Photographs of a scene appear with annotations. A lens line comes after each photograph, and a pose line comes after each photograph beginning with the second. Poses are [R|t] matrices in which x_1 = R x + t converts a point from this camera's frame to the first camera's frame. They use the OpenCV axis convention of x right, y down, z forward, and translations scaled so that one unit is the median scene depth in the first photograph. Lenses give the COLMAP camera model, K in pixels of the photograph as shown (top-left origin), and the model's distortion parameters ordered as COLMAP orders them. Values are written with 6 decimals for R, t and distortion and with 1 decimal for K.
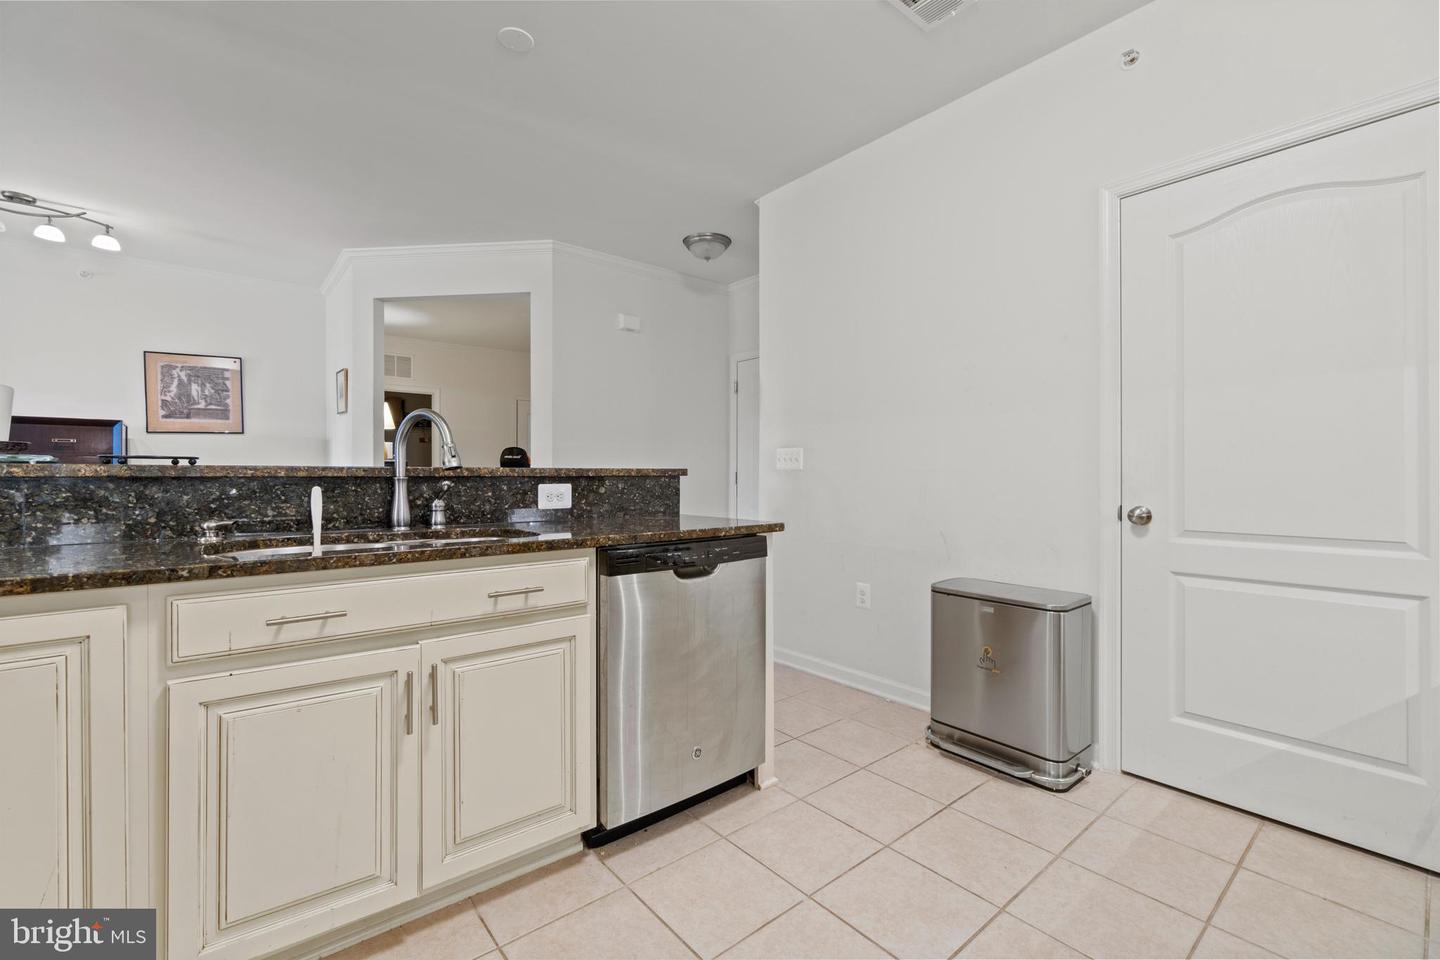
lens RADIAL K [[616.1, 0, 711.5], [0, 616.1, 474.2], [0, 0, 1]] dist [-0.002000, -0.000177]
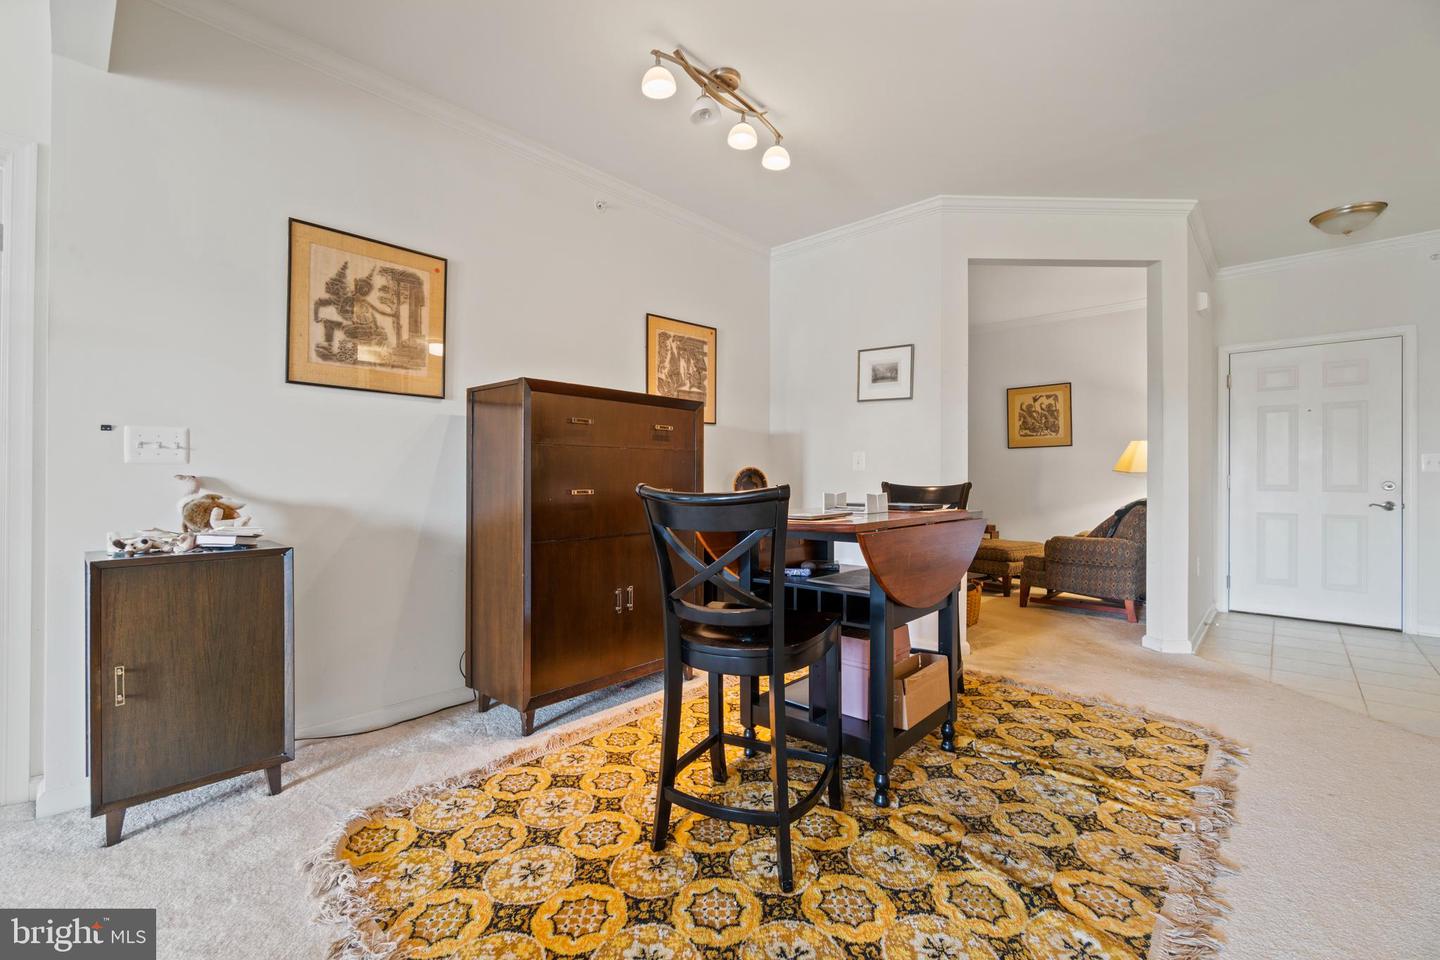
lens RADIAL K [[616.1, 0, 711.5], [0, 616.1, 474.2], [0, 0, 1]] dist [-0.002000, -0.000177]
pose [[0.990641, 0.005739, 0.136371, -2.197160], [-0.005291, 0.999979, -0.003641, 0.002899], [-0.136389, 0.002885, 0.990651, 0.543649]]
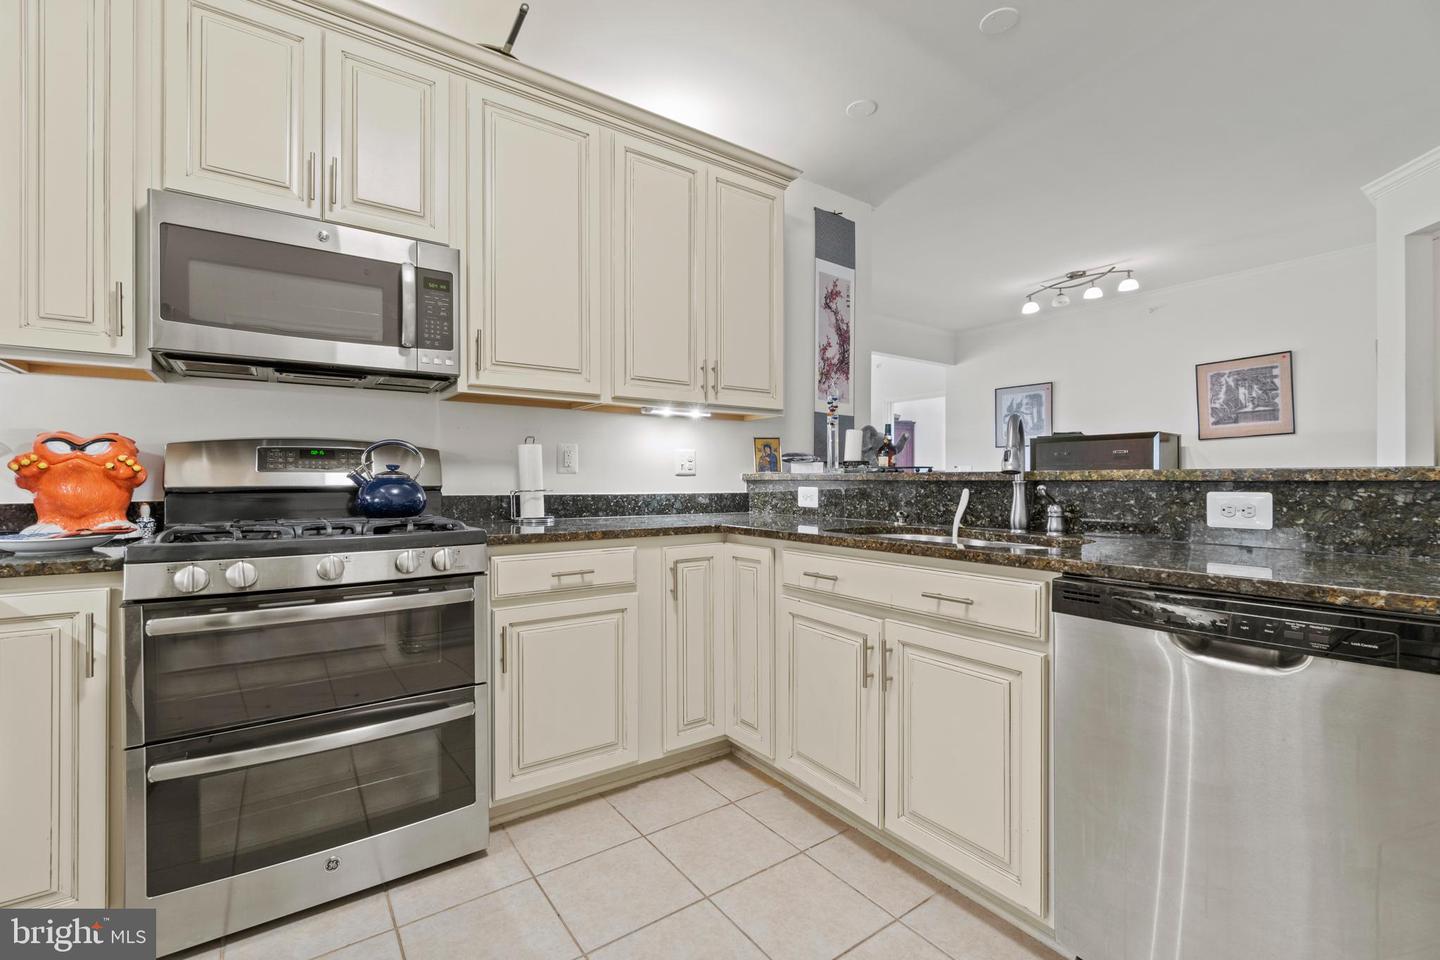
lens RADIAL K [[621.1, 0, 716.0], [0, 621.1, 483.5], [0, 0, 1]] dist [-0.001513, -0.000076]
pose [[-0.066412, 0.006113, -0.997774, 0.524338], [0.001739, 0.999980, 0.006010, 0.001542], [0.997791, -0.001336, -0.066421, 0.528644]]
